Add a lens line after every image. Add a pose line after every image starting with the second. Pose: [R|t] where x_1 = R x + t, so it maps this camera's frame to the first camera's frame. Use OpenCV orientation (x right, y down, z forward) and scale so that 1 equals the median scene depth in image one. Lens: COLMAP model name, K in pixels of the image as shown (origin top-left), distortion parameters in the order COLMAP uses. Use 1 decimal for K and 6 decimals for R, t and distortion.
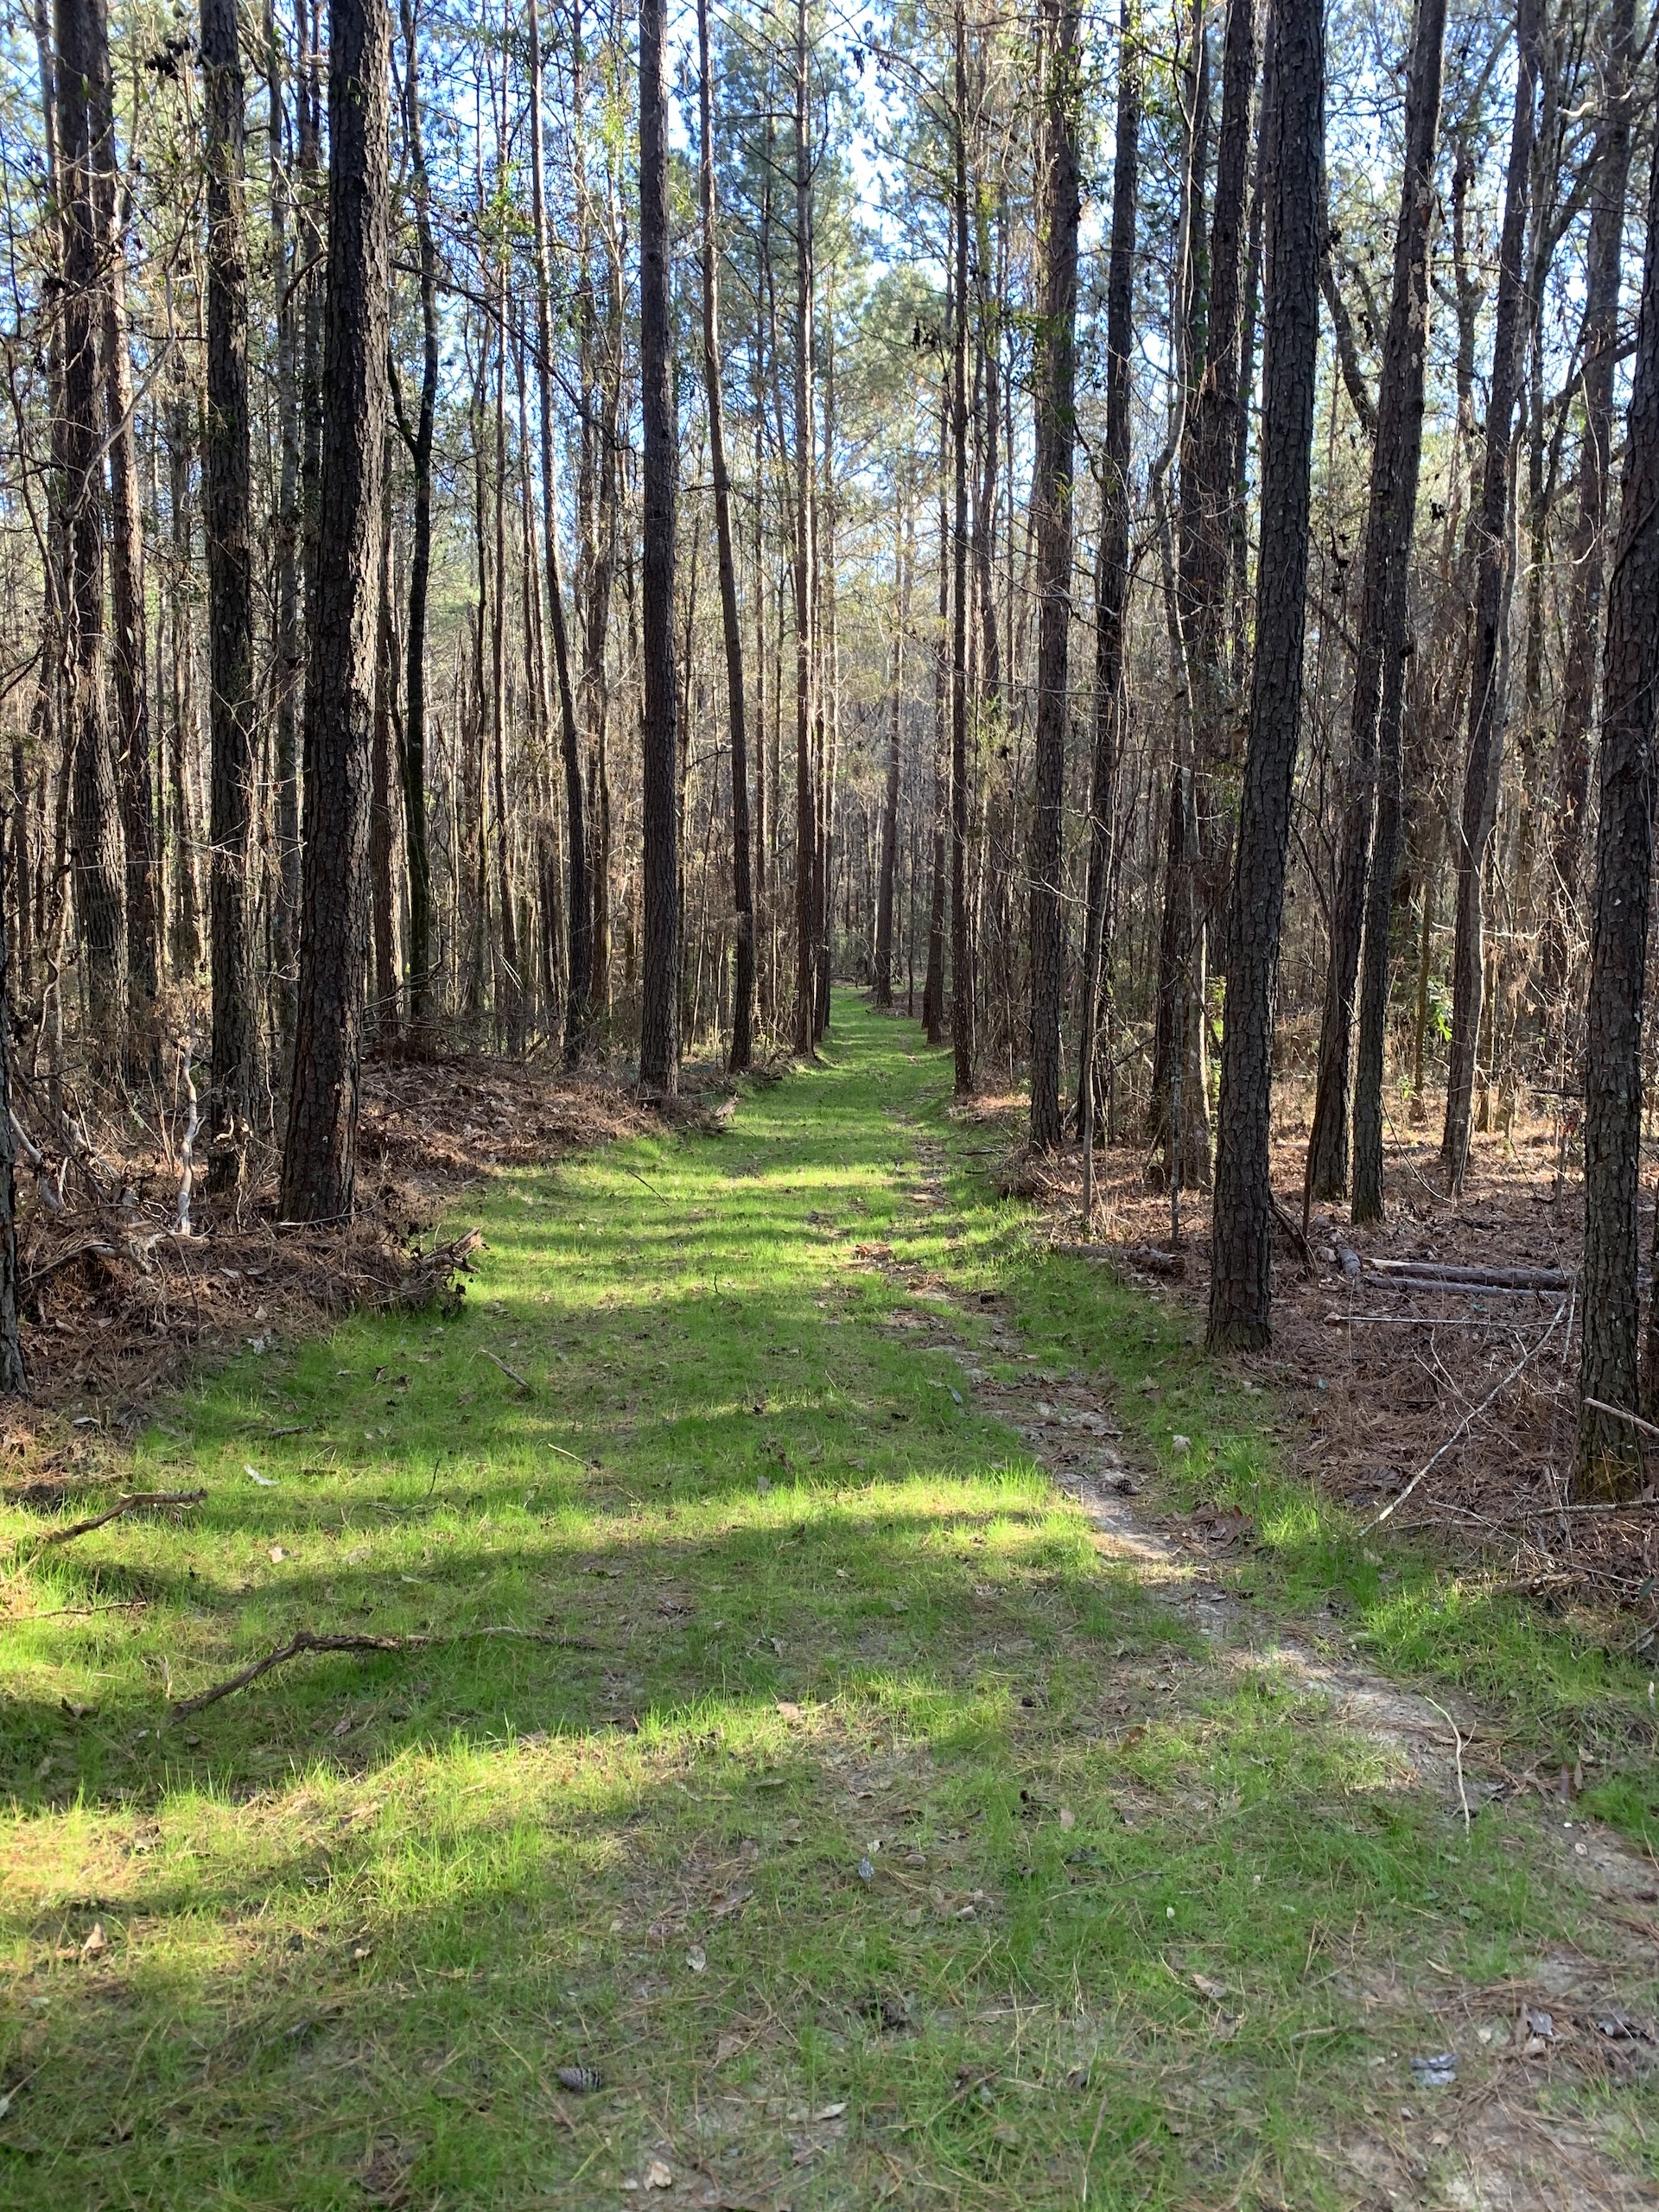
lens RADIAL K [[1693.3, 0, 829.5], [0, 1693.3, 1106.0], [0, 0, 1]] dist [0.029639, 0.000884]
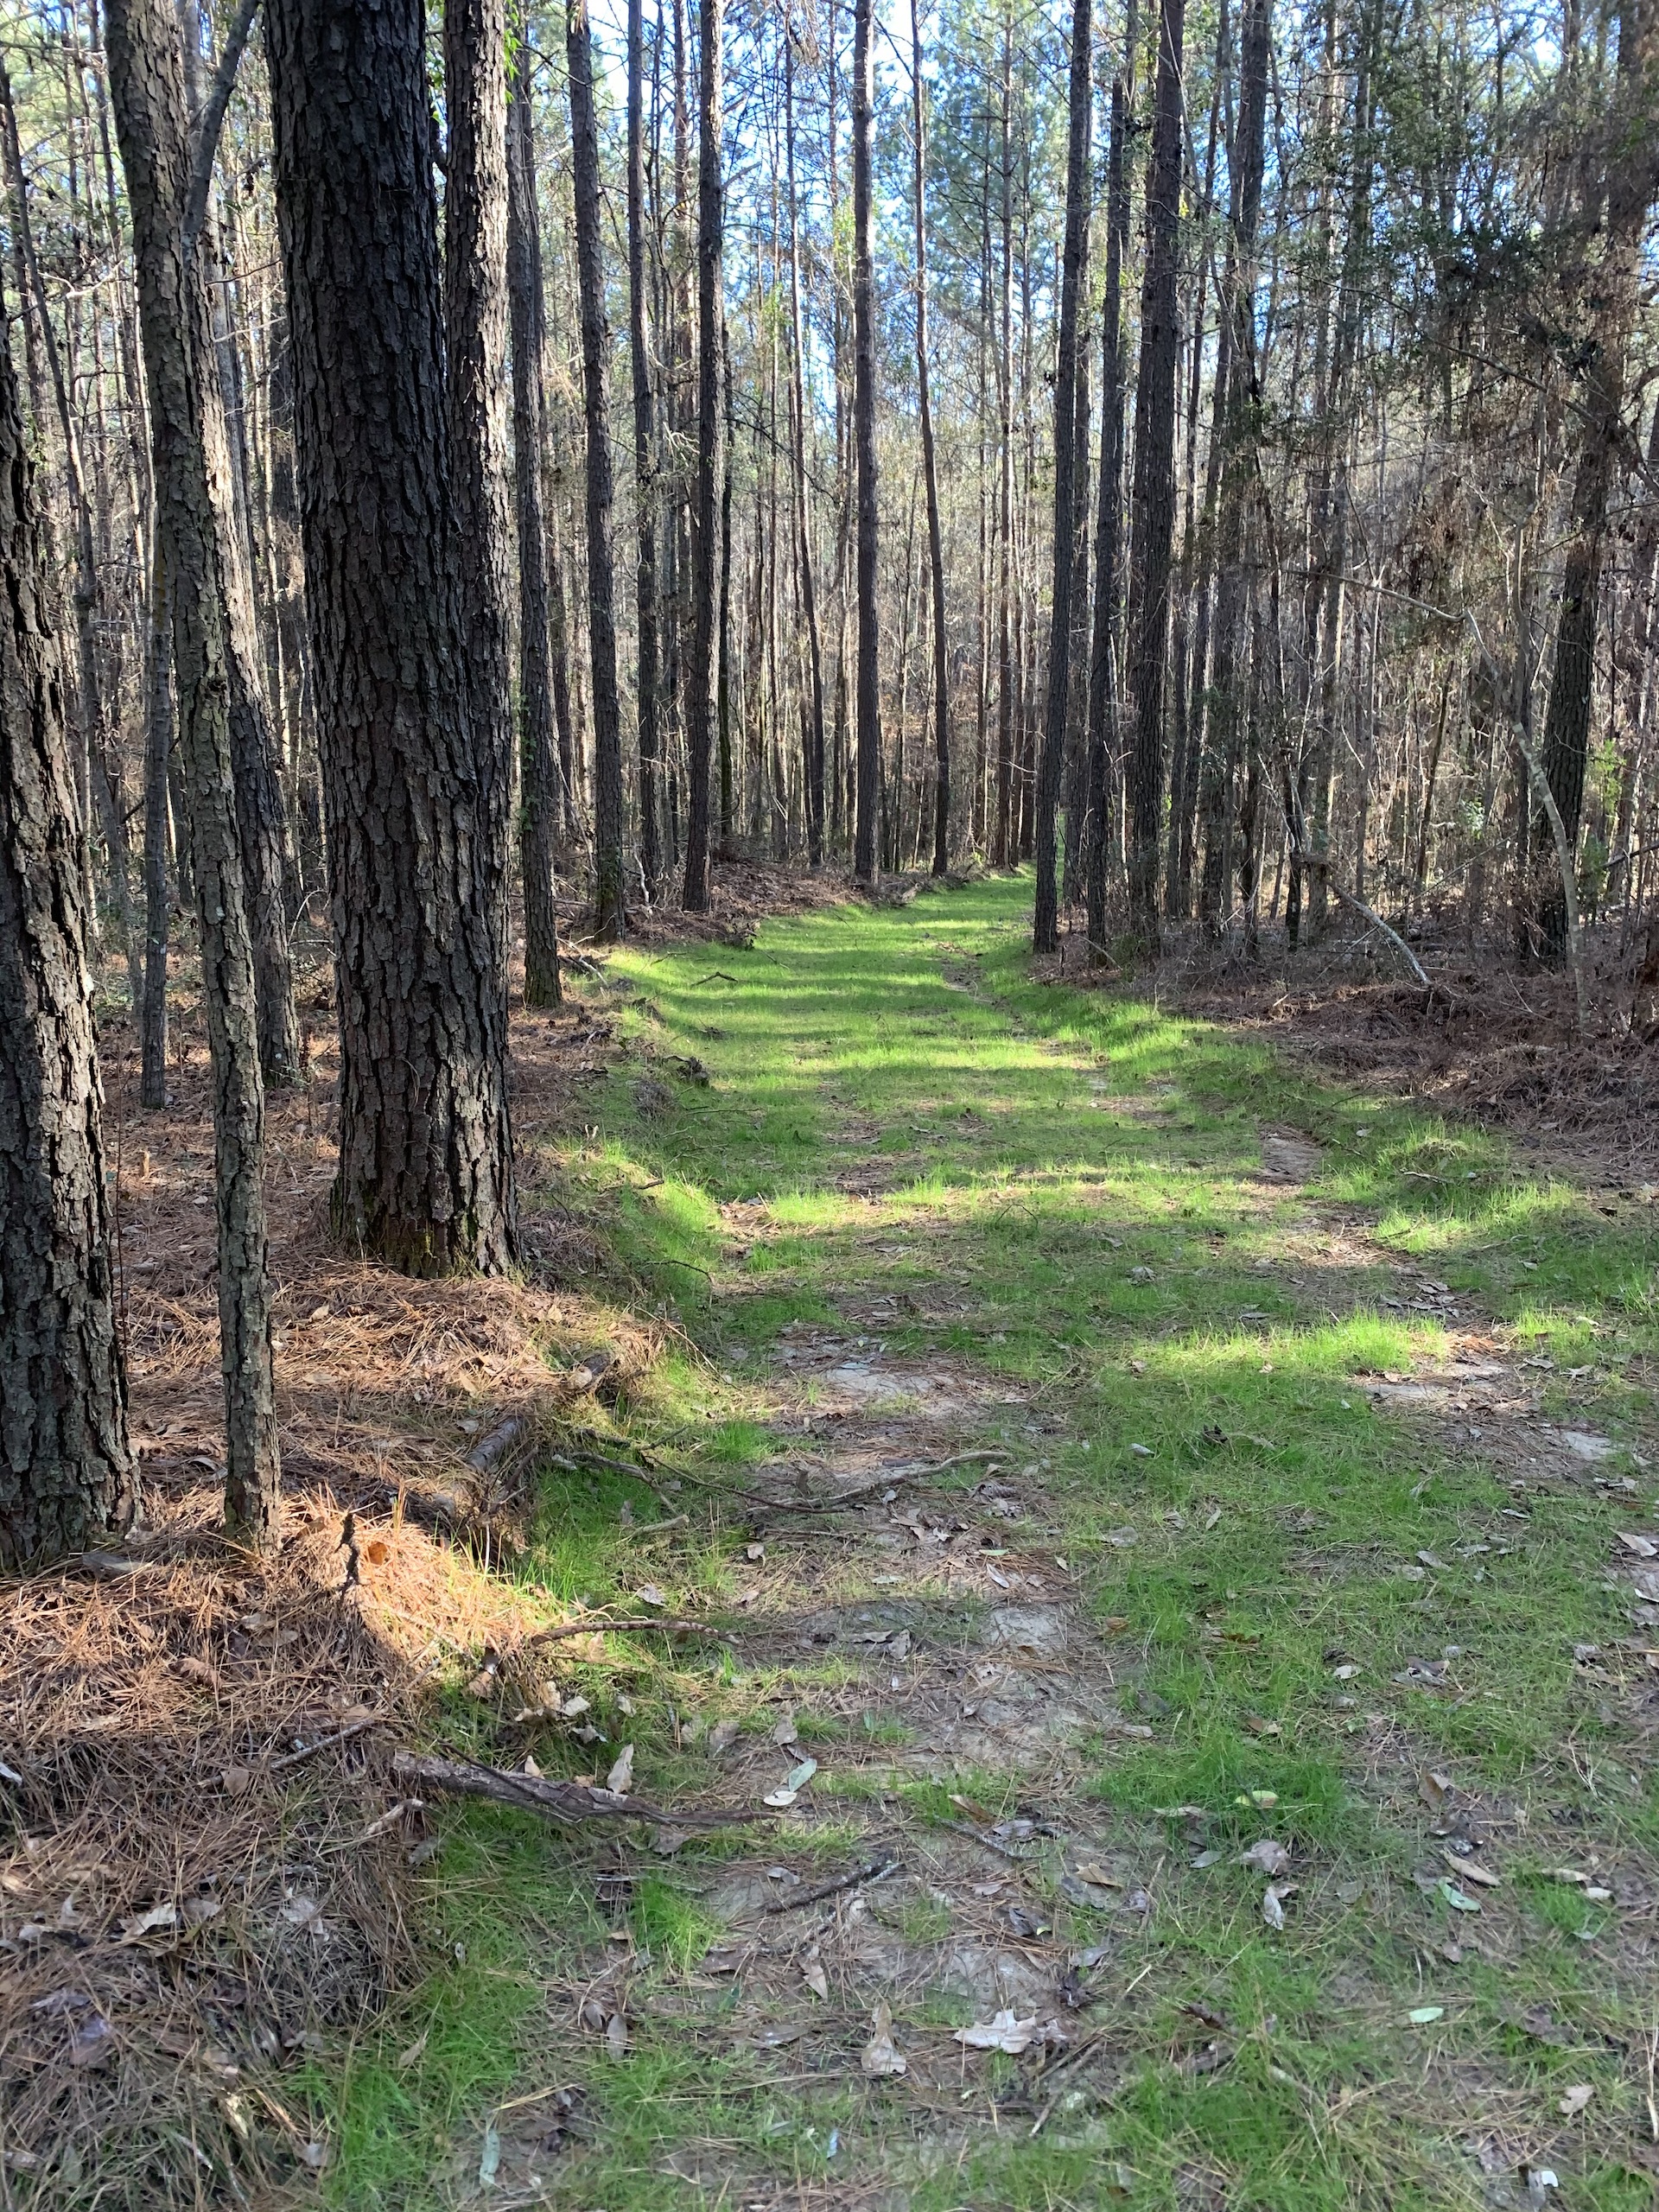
lens RADIAL K [[1700.9, 0, 821.8], [0, 1700.9, 1110.2], [0, 0, 1]] dist [-0.006323, -0.004245]
pose [[0.986059, 0.020280, -0.165157, 0.140865], [-0.003116, 0.994622, 0.103528, 0.043187], [0.166368, -0.101570, 0.980819, -0.683029]]
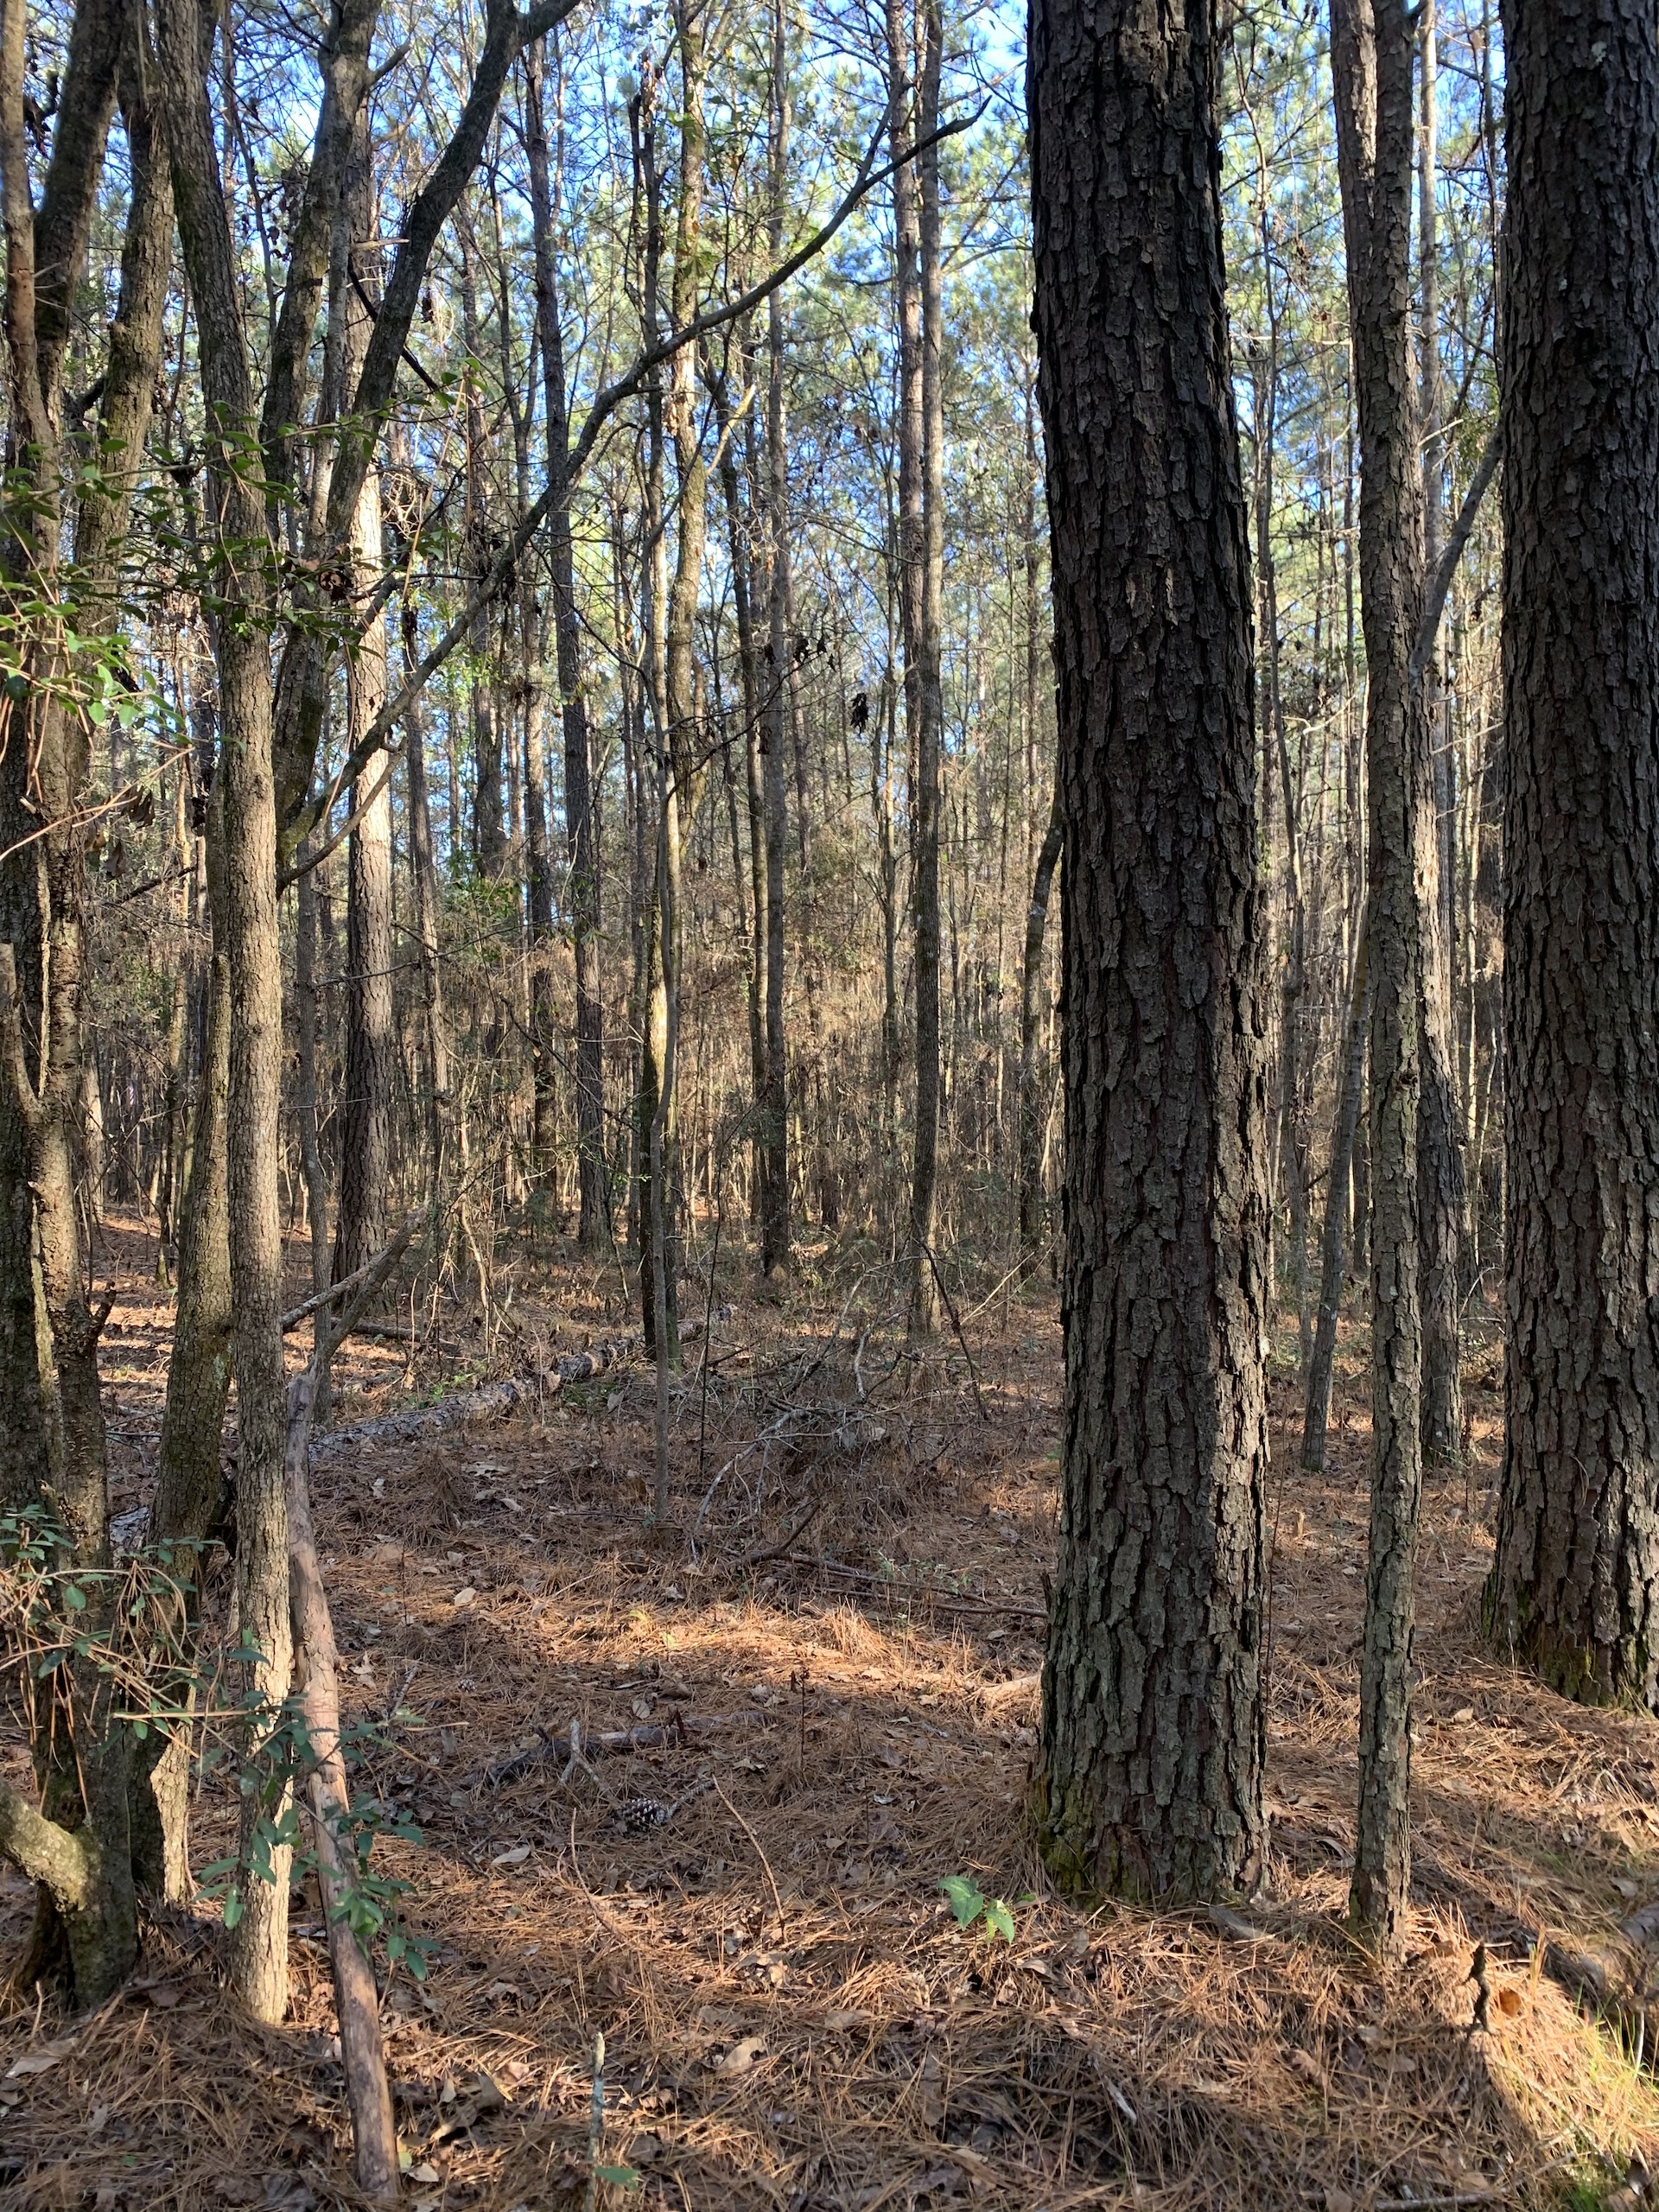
lens RADIAL K [[1693.3, 0, 829.5], [0, 1693.3, 1106.0], [0, 0, 1]] dist [0.029639, 0.000884]
pose [[0.677493, -0.008022, -0.735485, 0.151310], [-0.081068, 0.993034, -0.085506, 0.038291], [0.731048, 0.117554, 0.672123, -0.703873]]
